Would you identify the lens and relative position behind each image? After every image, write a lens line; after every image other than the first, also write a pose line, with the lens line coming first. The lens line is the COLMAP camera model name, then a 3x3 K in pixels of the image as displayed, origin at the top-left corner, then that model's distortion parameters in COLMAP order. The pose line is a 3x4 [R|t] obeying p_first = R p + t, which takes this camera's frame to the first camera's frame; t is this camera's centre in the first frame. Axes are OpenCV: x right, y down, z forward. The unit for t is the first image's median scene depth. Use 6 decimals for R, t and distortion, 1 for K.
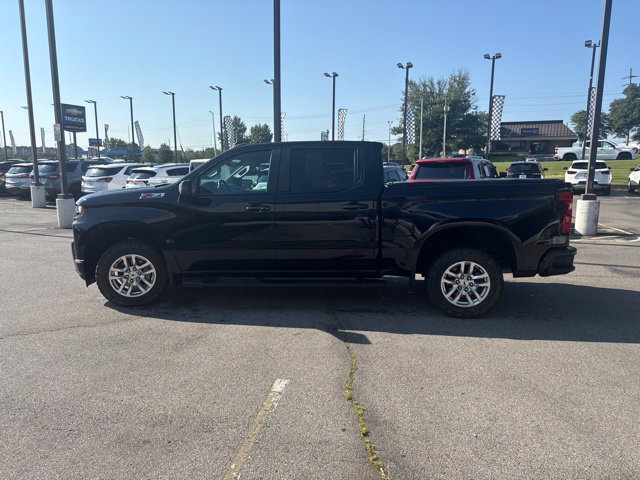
lens RADIAL K [[454.0, 0, 321.0], [0, 454.0, 239.2], [0, 0, 1]] dist [0.035150, -0.046638]
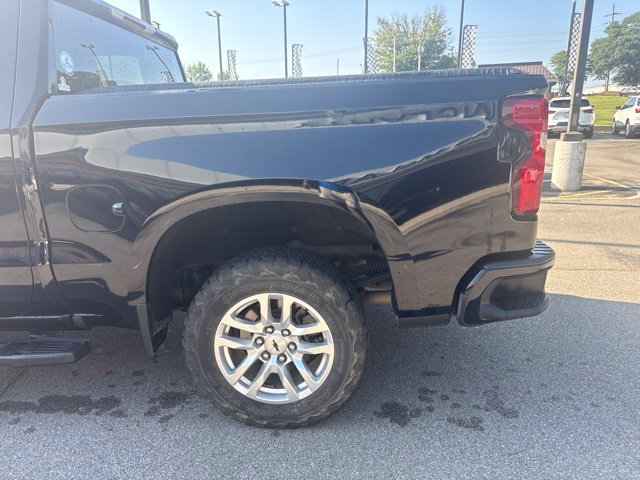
lens RADIAL K [[452.5, 0, 322.5], [0, 452.5, 235.4], [0, 0, 1]] dist [0.037185, -0.045235]
pose [[0.998780, -0.026725, 0.041519, 0.126083], [0.022601, 0.995046, 0.096818, -0.012762], [-0.043901, -0.095761, 0.994436, 0.226933]]
